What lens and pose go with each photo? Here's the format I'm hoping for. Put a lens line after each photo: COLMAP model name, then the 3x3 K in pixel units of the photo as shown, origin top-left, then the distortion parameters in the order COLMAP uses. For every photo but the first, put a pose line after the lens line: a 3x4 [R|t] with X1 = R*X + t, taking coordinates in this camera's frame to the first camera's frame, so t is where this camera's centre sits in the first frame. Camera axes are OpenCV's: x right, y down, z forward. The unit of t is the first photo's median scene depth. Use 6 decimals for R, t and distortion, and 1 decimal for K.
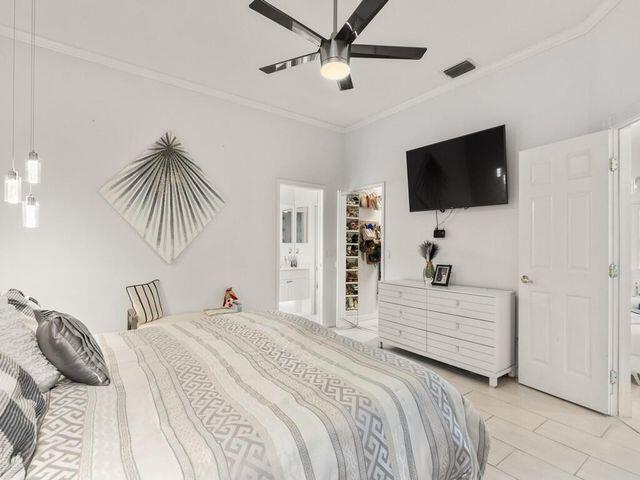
lens RADIAL K [[317.4, 0, 320.0], [0, 317.4, 240.0], [0, 0, 1]] dist [0.002980, -0.013136]
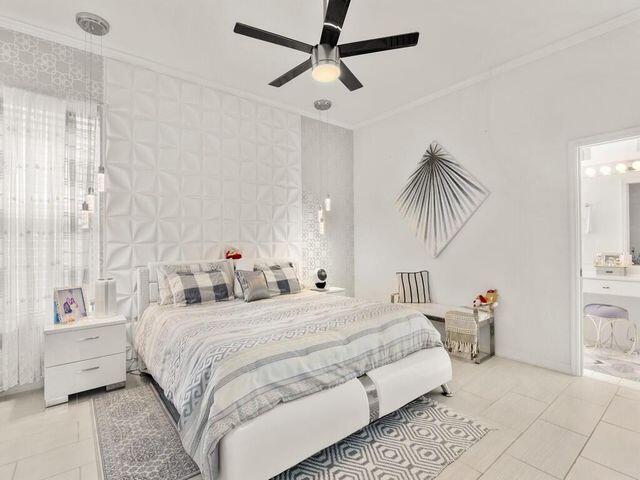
lens RADIAL K [[317.4, 0, 320.0], [0, 317.4, 240.0], [0, 0, 1]] dist [0.002980, -0.013136]
pose [[0.029570, -0.017125, -0.999416, 0.654083], [0.027787, 0.999481, -0.016304, 0.018551], [0.999176, -0.027288, 0.030030, 0.556044]]
